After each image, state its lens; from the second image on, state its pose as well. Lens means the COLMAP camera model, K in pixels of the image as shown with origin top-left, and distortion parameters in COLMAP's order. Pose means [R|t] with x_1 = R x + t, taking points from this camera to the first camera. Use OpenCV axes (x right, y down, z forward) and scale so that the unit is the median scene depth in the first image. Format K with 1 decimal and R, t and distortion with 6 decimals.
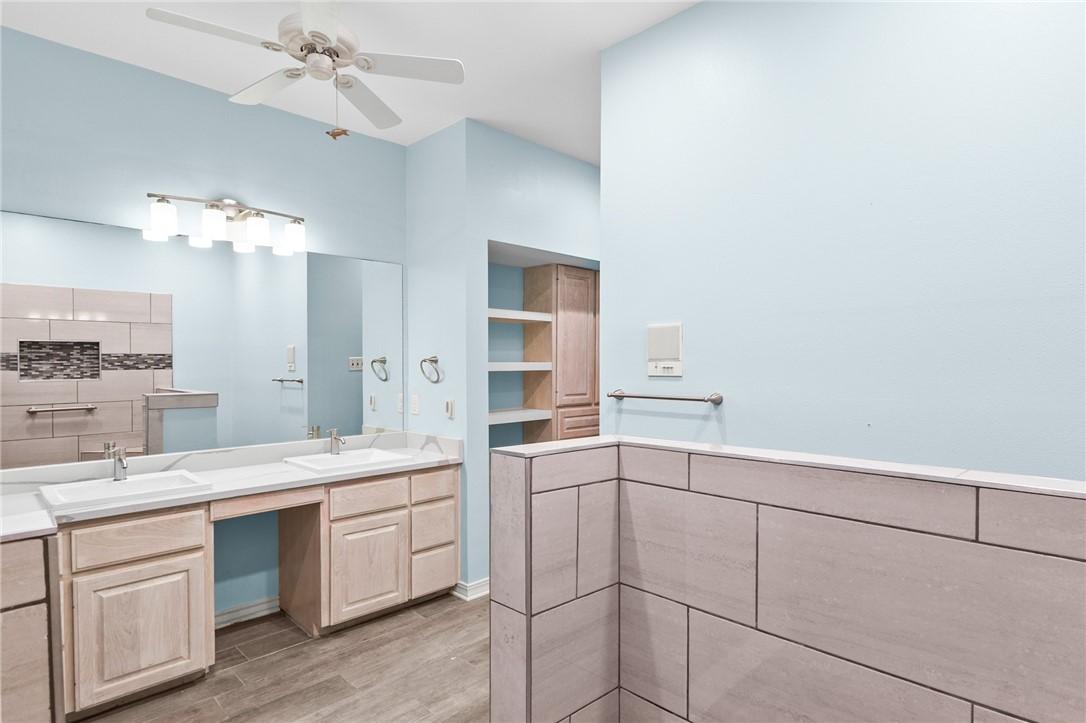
lens RADIAL K [[566.6, 0, 543.6], [0, 566.6, 366.4], [0, 0, 1]] dist [0.000041, -0.001003]
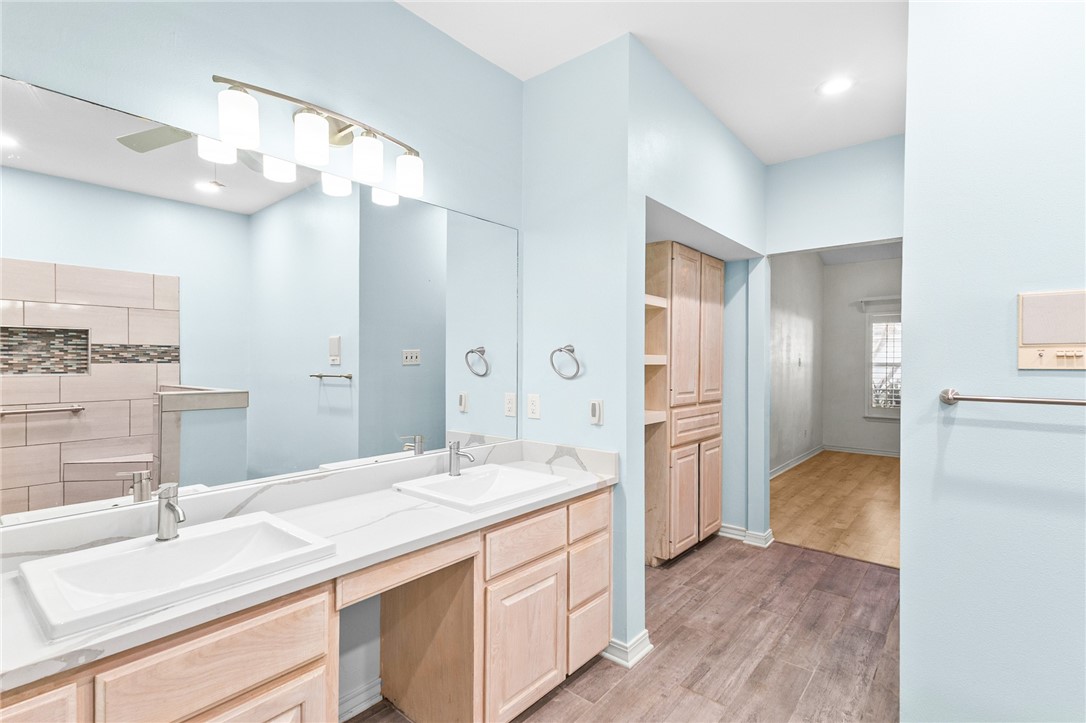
lens RADIAL K [[502.4, 0, 540.7], [0, 502.4, 360.8], [0, 0, 1]] dist [0.020069, -0.005760]
pose [[0.996378, 0.005441, 0.084862, -0.239465], [-0.004621, 0.999941, -0.009856, 0.009096], [-0.084910, 0.009428, 0.996344, 0.256580]]
